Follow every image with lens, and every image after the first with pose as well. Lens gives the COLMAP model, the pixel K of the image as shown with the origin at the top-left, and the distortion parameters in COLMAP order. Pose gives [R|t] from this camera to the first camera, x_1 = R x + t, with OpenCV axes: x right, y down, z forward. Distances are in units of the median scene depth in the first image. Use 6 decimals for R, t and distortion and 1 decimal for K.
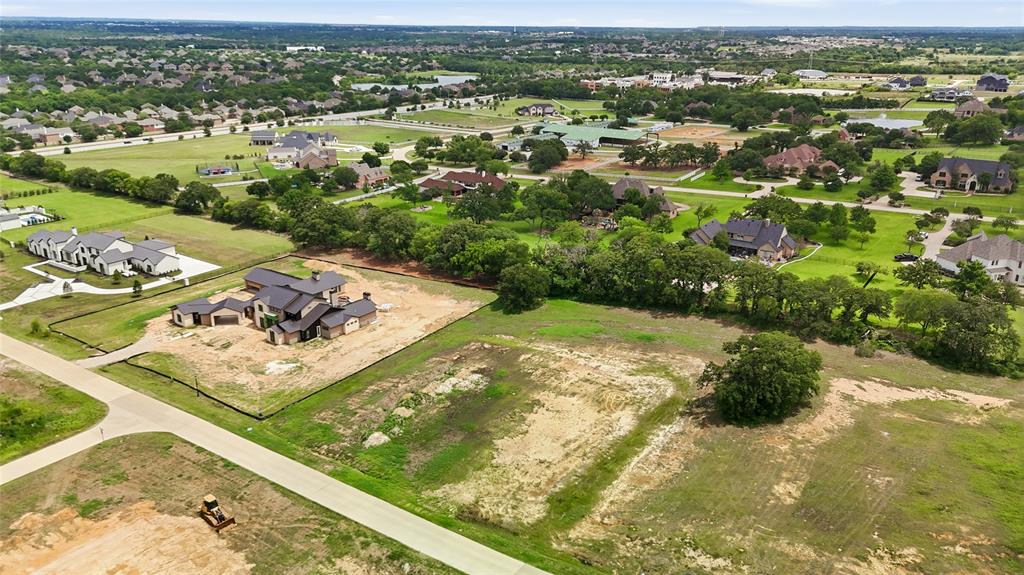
lens RADIAL K [[751.7, 0, 514.3], [0, 751.7, 287.8], [0, 0, 1]] dist [0.090238, -0.107486]
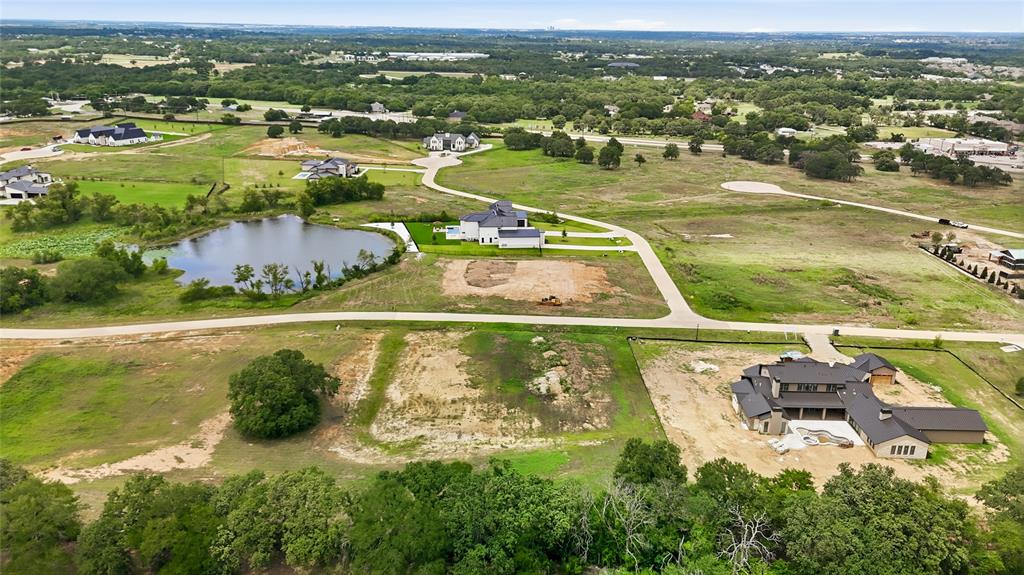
lens RADIAL K [[751.7, 0, 514.3], [0, 751.7, 287.8], [0, 0, 1]] dist [0.090238, -0.107486]
pose [[-0.823281, 0.165637, -0.542930, 0.482695], [-0.205898, 0.804197, 0.557561, -0.522947], [0.528974, 0.570817, -0.627976, 1.378963]]
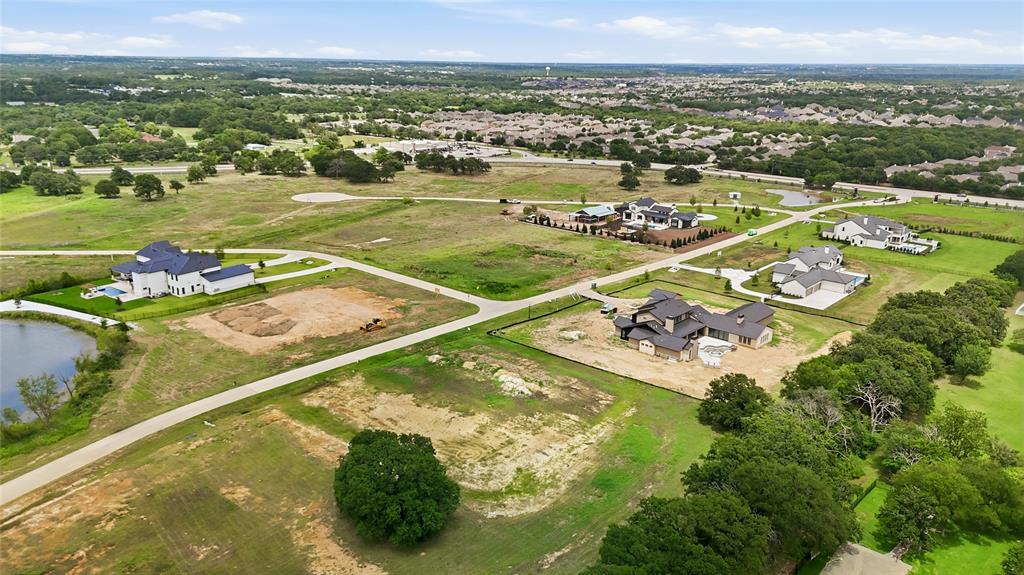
lens RADIAL K [[751.7, 0, 514.3], [0, 751.7, 287.8], [0, 0, 1]] dist [0.090238, -0.107486]
pose [[-0.125703, 0.275161, -0.953145, 0.810811], [-0.339419, 0.890856, 0.301943, -0.287343], [0.932198, 0.361471, -0.018588, 0.832530]]
